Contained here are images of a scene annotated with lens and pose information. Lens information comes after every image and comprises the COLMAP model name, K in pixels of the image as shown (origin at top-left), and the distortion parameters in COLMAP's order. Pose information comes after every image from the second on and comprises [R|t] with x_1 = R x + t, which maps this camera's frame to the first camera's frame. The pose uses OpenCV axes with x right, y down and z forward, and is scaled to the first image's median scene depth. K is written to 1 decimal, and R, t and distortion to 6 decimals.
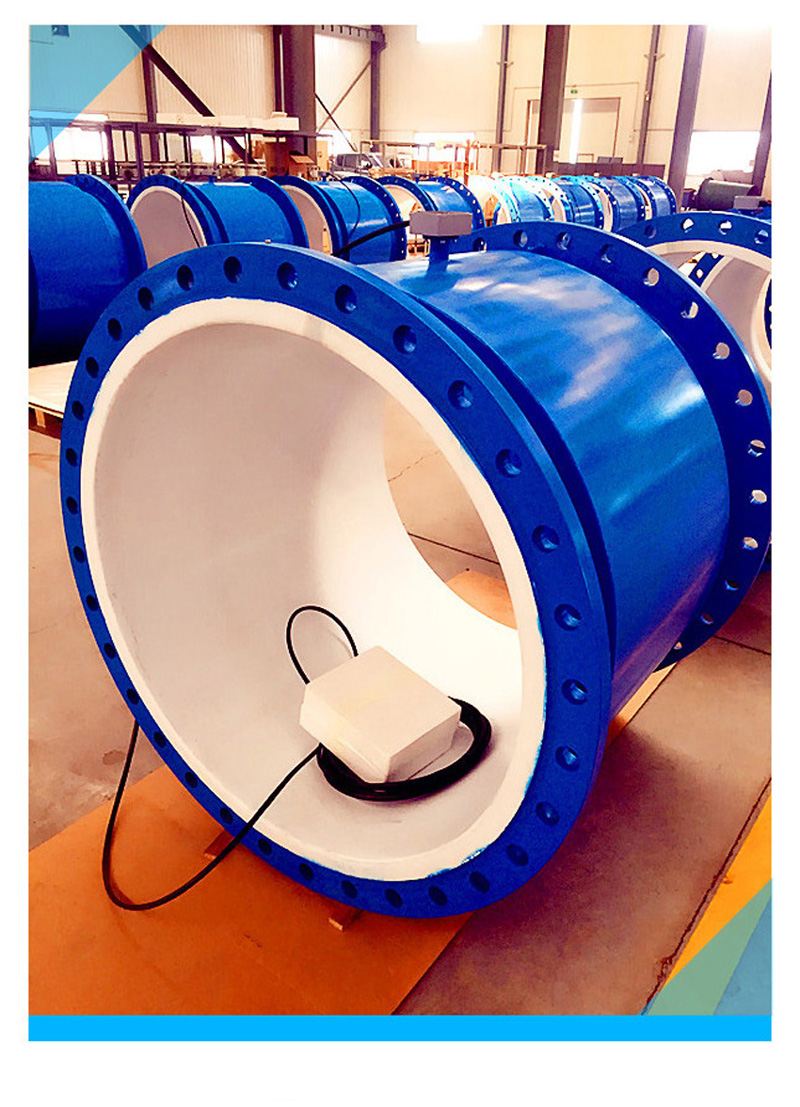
lens RADIAL K [[846.3, 0, 408.8], [0, 846.3, 529.1], [0, 0, 1]] dist [0.013941, -0.010408]
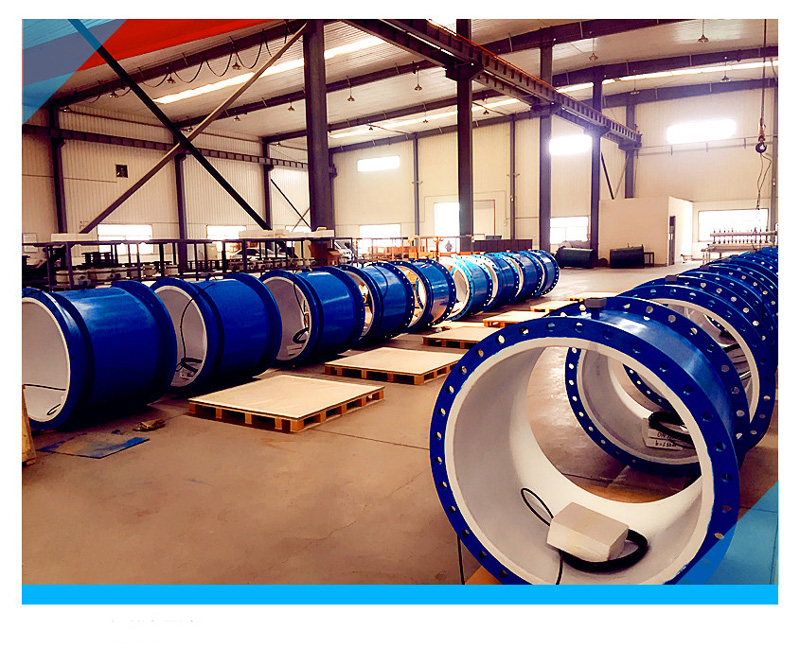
lens RADIAL K [[637.3, 0, 401.6], [0, 637.3, 319.5], [0, 0, 1]] dist [0.036944, -0.014226]
pose [[0.994707, -0.056463, 0.085846, -0.087696], [0.078389, 0.957157, -0.278757, 0.018976], [-0.066428, 0.284011, 0.956517, -0.087030]]
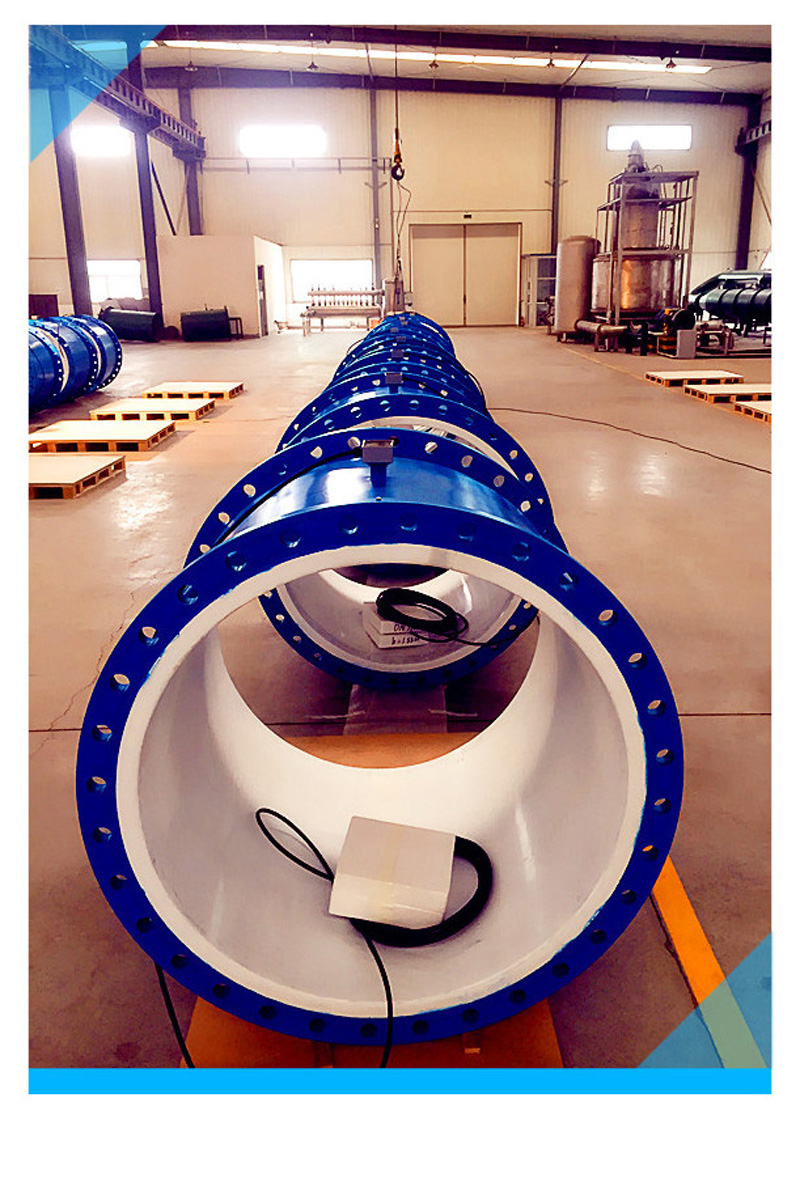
lens RADIAL K [[897.7, 0, 423.7], [0, 897.7, 569.2], [0, 0, 1]] dist [0.022996, -0.032692]
pose [[0.780524, -0.212921, 0.587747, -0.093007], [0.271228, 0.962446, -0.011527, -0.020162], [-0.563220, 0.168410, 0.808963, -0.006282]]
